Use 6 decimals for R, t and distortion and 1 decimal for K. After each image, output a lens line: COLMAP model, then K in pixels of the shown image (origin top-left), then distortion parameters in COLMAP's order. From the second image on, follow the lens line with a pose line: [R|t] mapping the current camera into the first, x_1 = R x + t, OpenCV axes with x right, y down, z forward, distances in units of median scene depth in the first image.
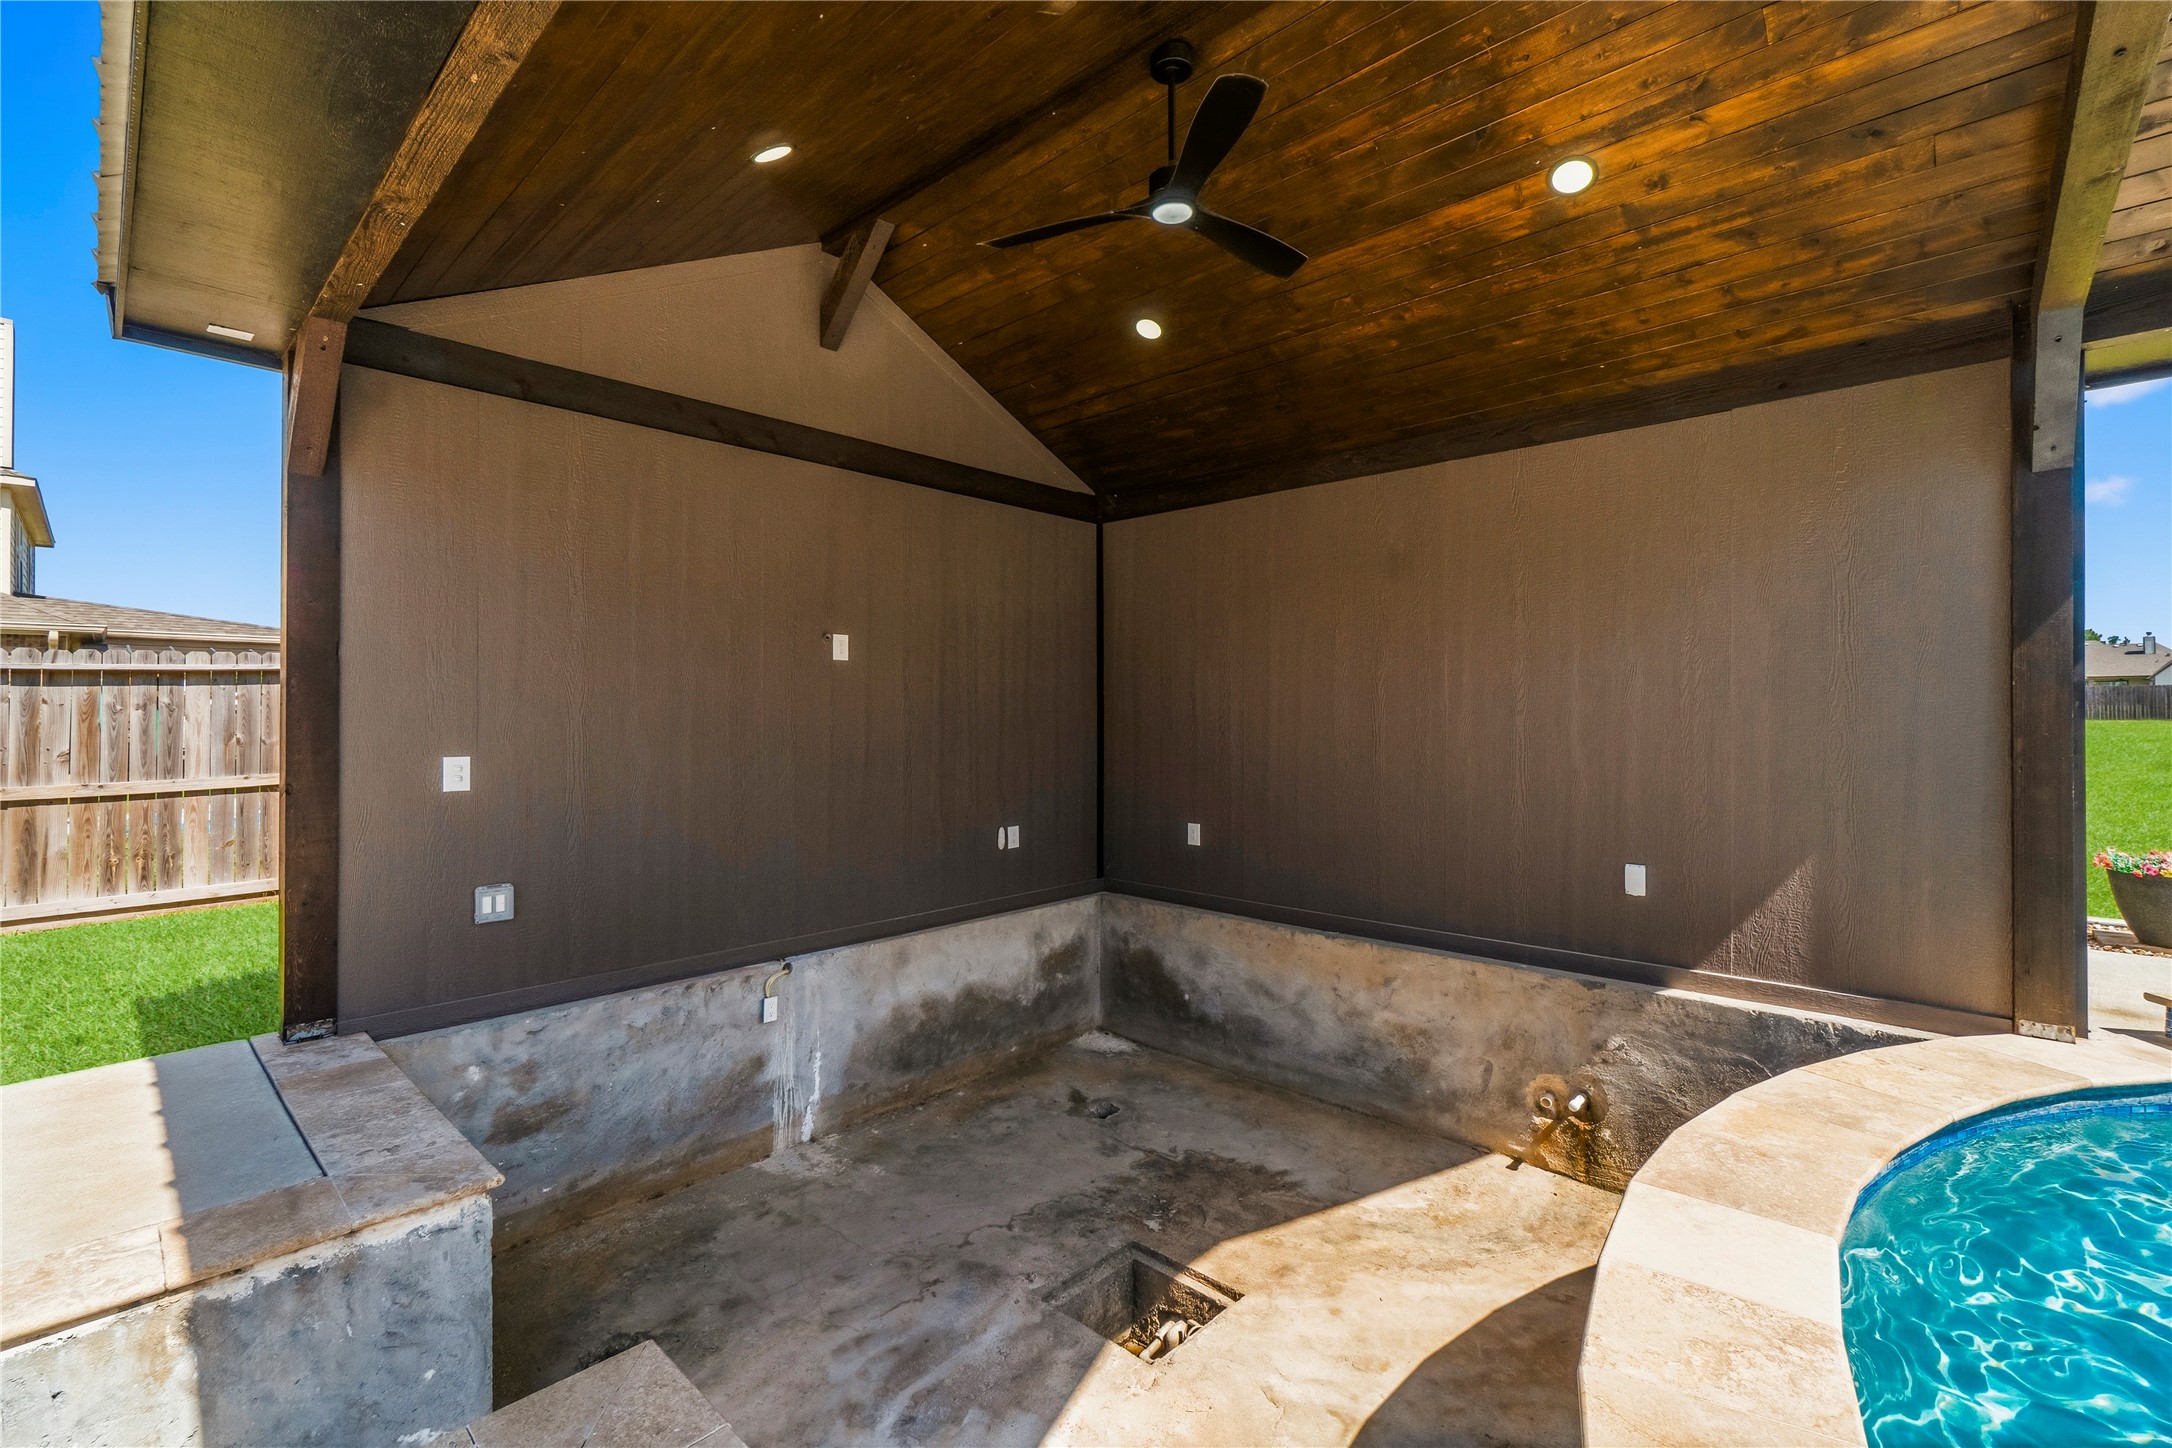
lens RADIAL K [[940.9, 0, 1082.4], [0, 940.9, 718.8], [0, 0, 1]] dist [-0.002155, 0.000009]
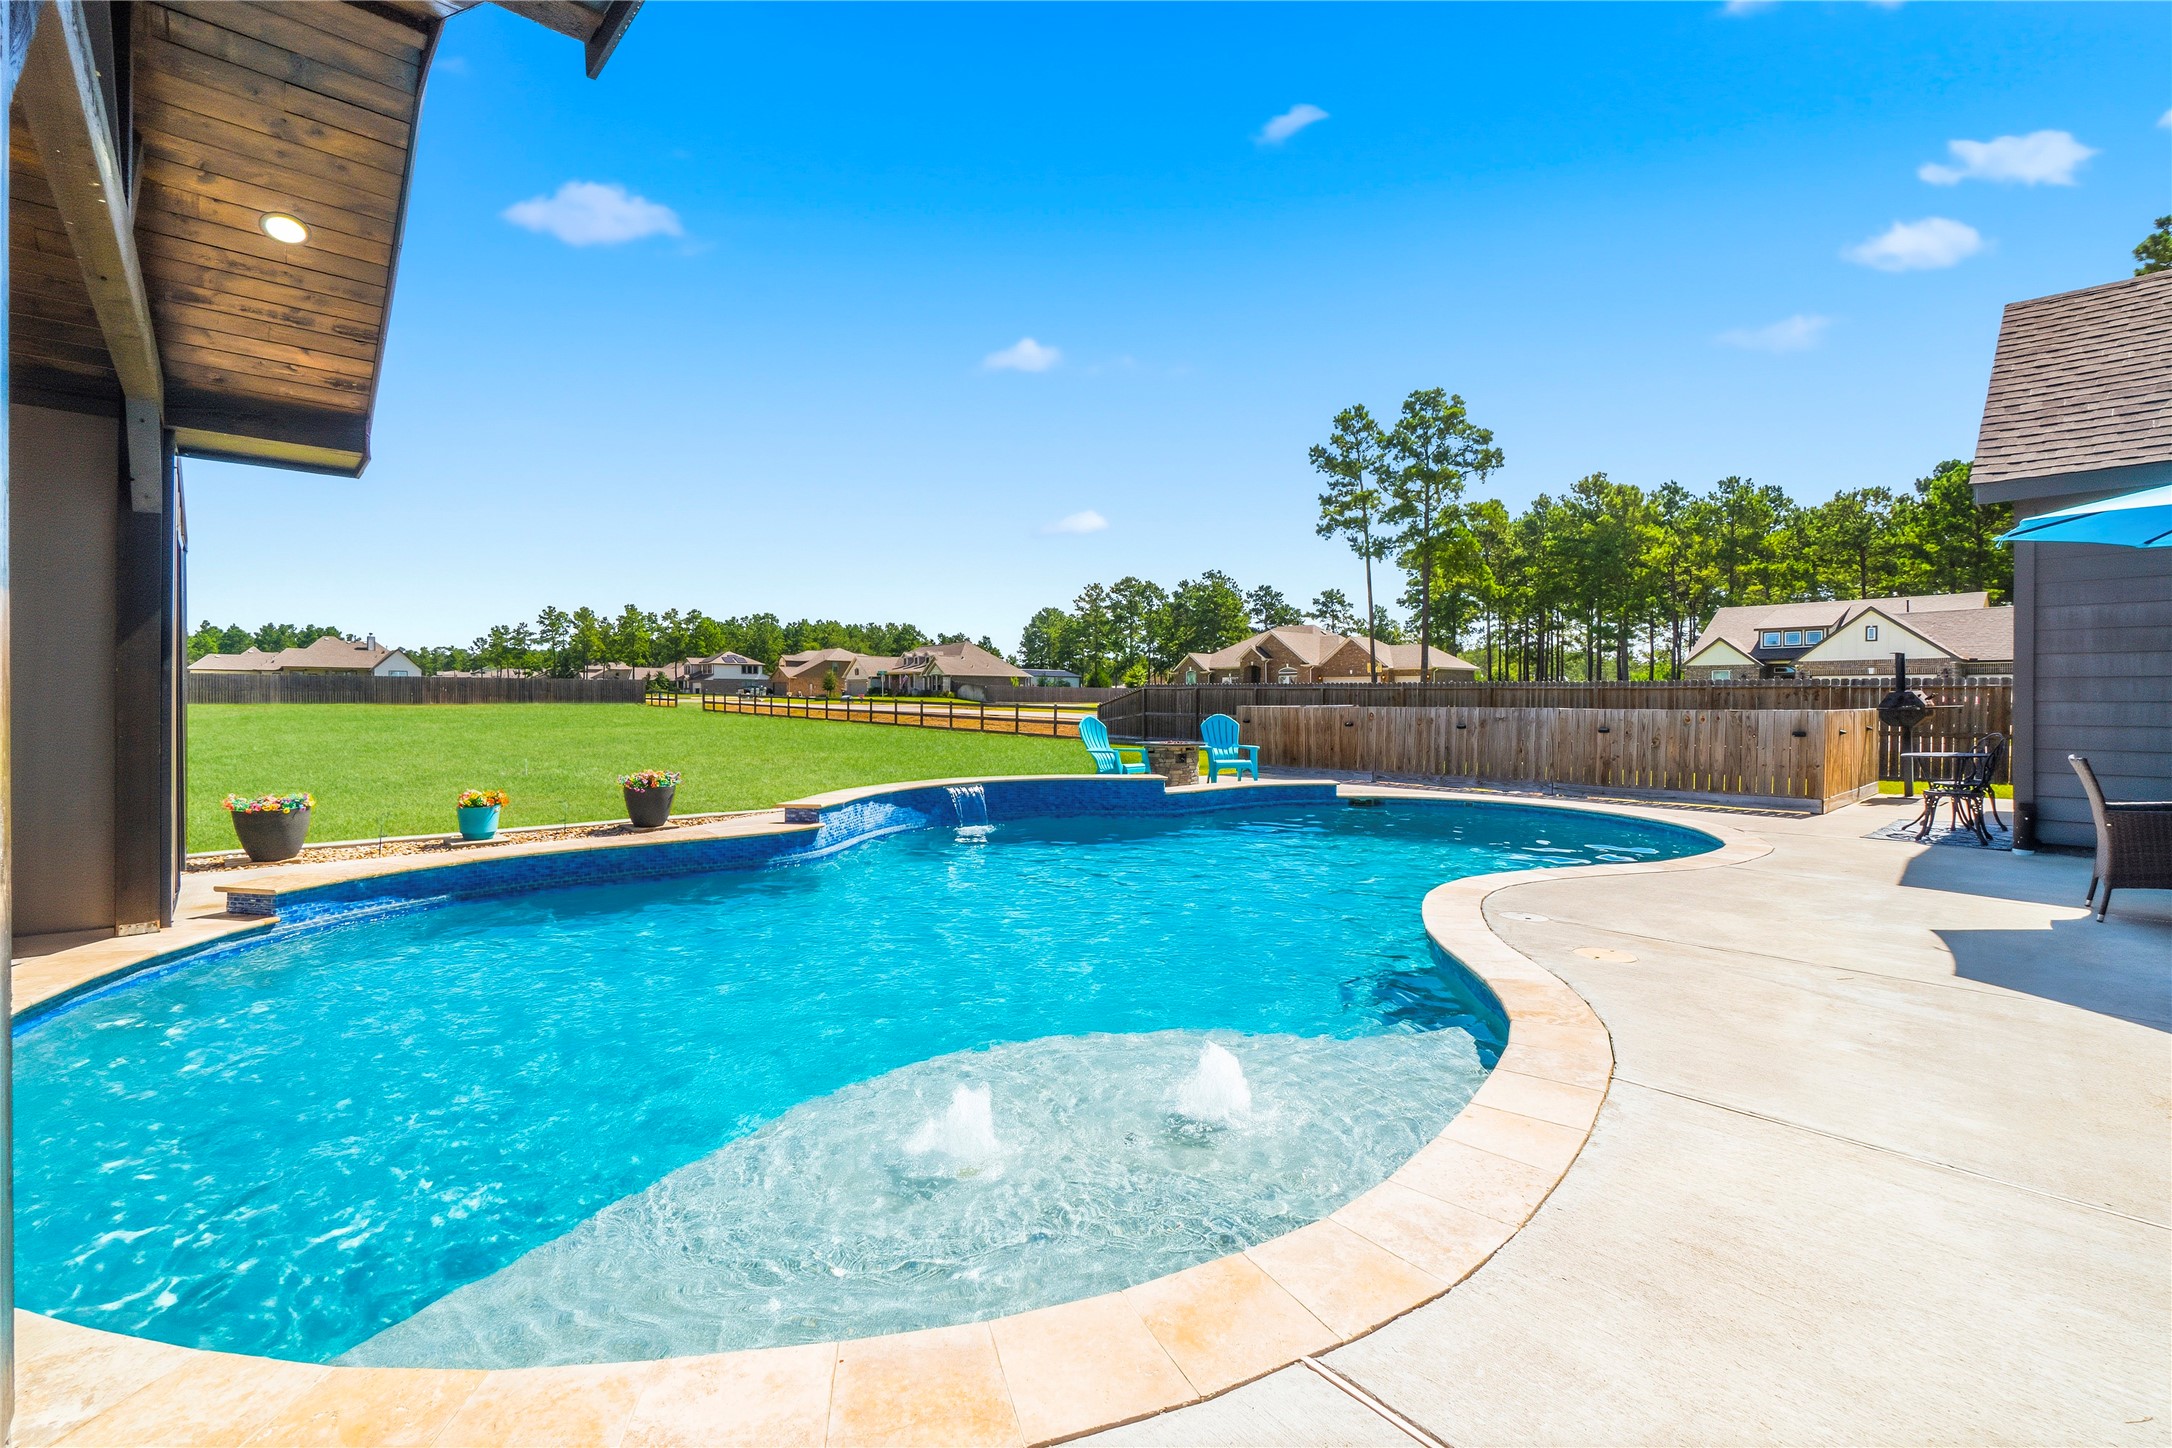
lens RADIAL K [[940.9, 0, 1094.8], [0, 940.9, 707.0], [0, 0, 1]] dist [-0.002155, 0.000009]
pose [[0.070206, -0.003781, 0.997525, -0.119999], [0.000734, 0.999993, 0.003739, 0.004609], [-0.997532, 0.000470, 0.070208, -0.250618]]
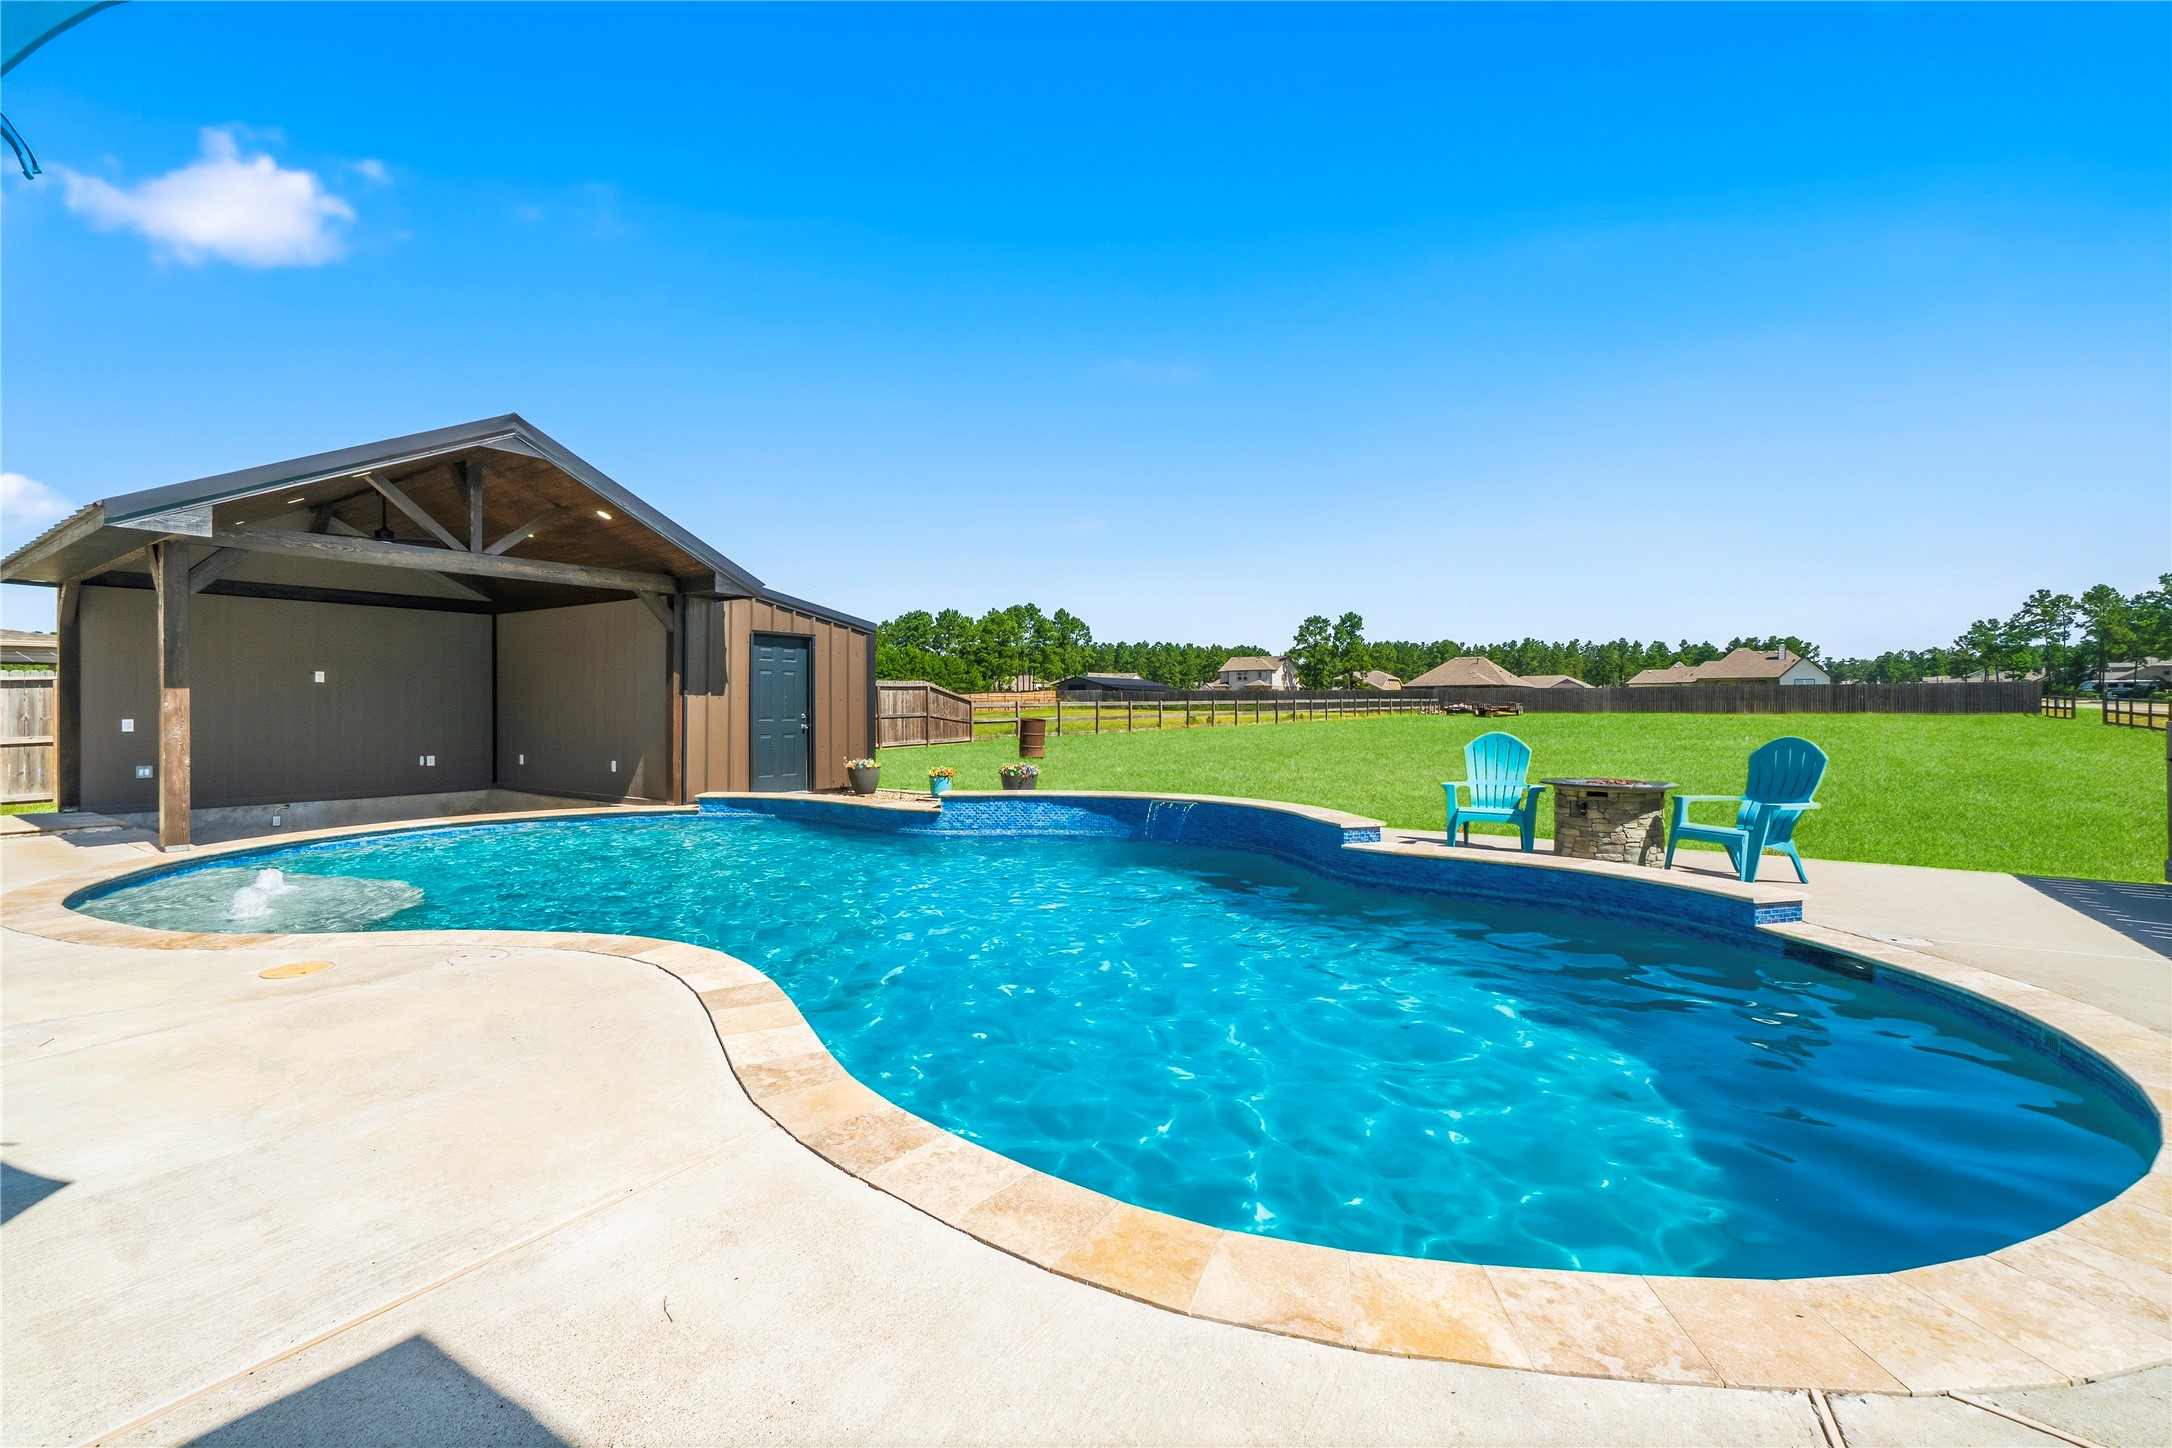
lens RADIAL K [[940.9, 0, 1052.5], [0, 940.9, 722.1], [0, 0, 1]] dist [-0.002155, 0.000009]
pose [[0.992704, 0.000479, 0.120579, 1.010657], [-0.001729, 0.999946, 0.010266, 0.009433], [-0.120567, -0.010399, 0.992651, -1.231211]]
